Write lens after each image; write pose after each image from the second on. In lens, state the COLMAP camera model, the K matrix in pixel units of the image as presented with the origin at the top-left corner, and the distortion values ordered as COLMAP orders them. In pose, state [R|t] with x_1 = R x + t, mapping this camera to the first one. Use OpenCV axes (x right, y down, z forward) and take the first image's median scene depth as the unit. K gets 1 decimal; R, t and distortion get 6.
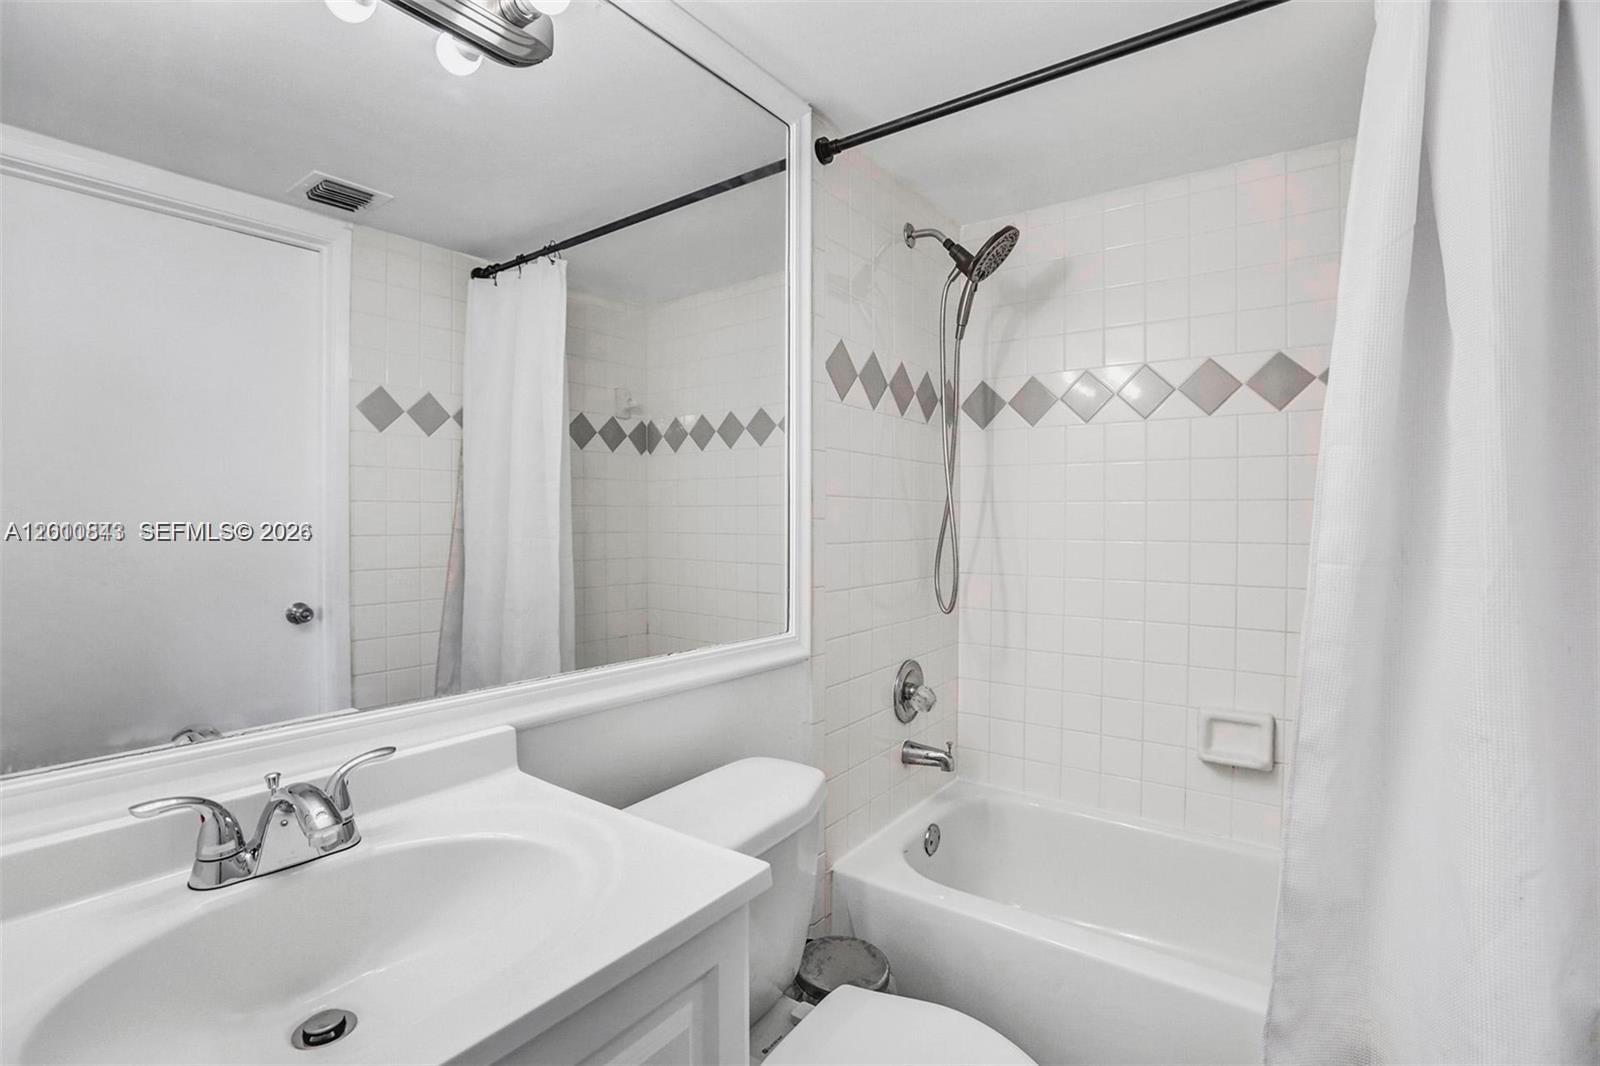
lens RADIAL K [[754.0, 0, 793.1], [0, 754.0, 525.8], [0, 0, 1]] dist [-0.059113, 0.034255]
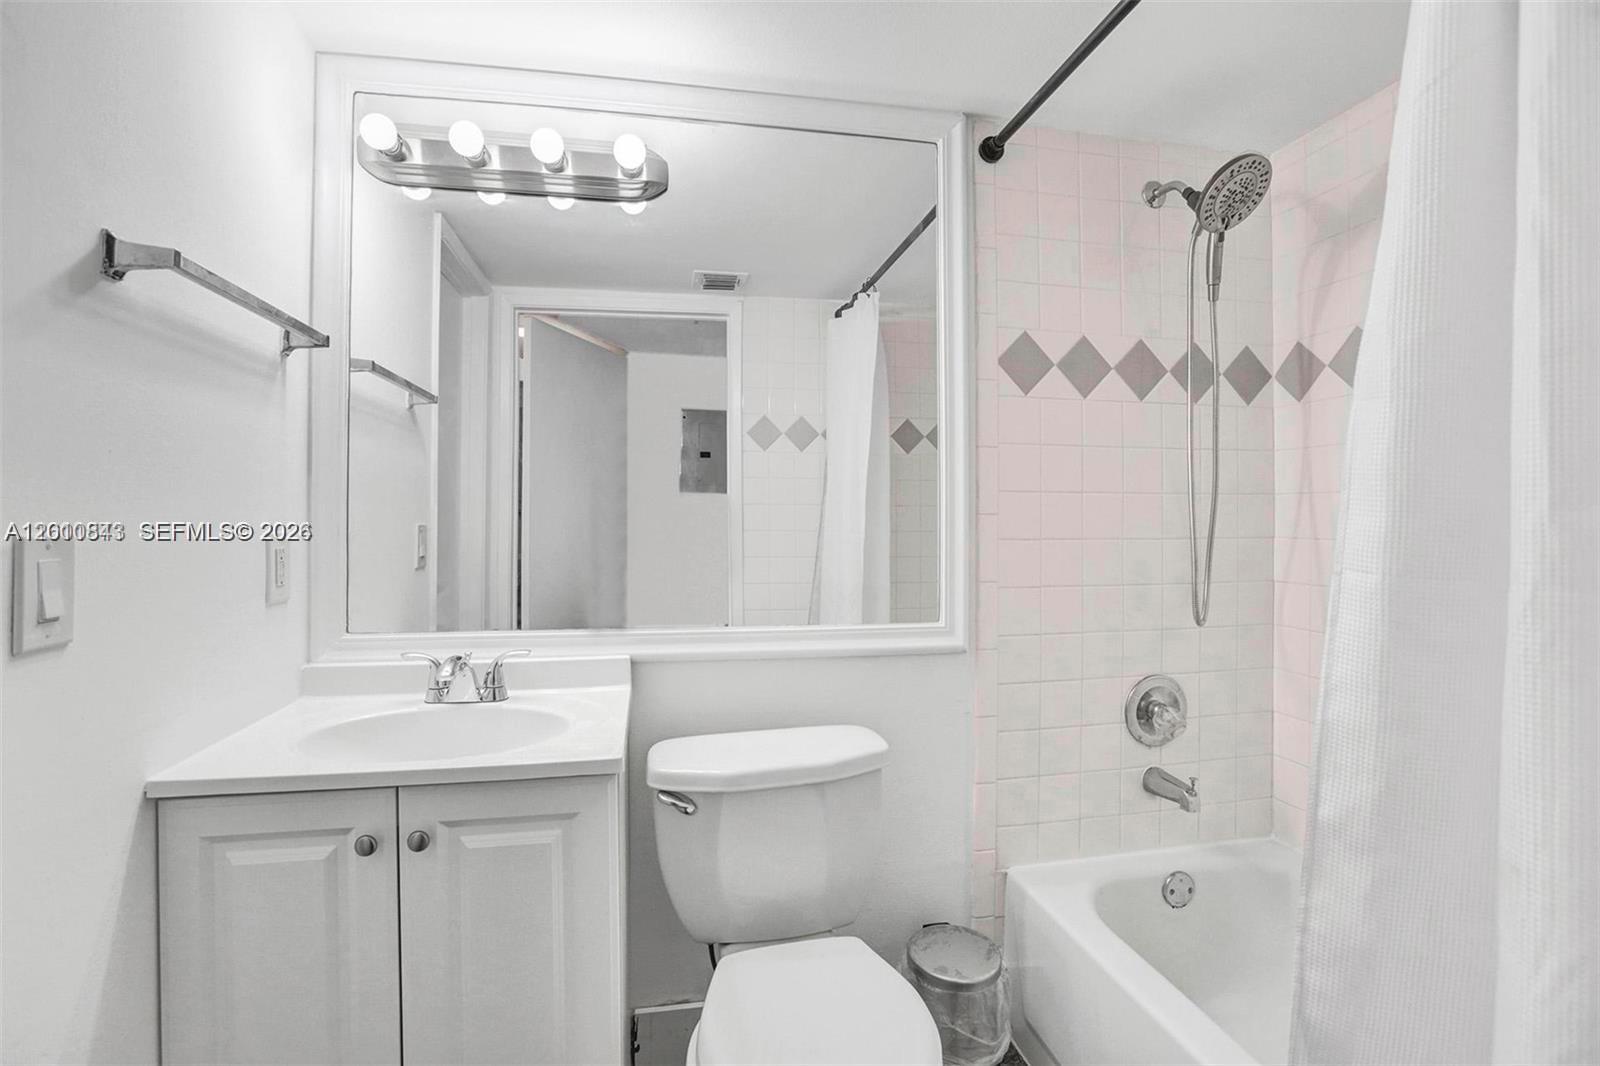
lens RADIAL K [[754.5, 0, 791.7], [0, 754.5, 512.6], [0, 0, 1]] dist [-0.038445, 0.018161]
pose [[0.741059, -0.008866, -0.671382, 0.433307], [-0.003531, 0.999848, -0.017101, 0.004996], [0.671431, 0.015043, 0.740915, 0.064009]]
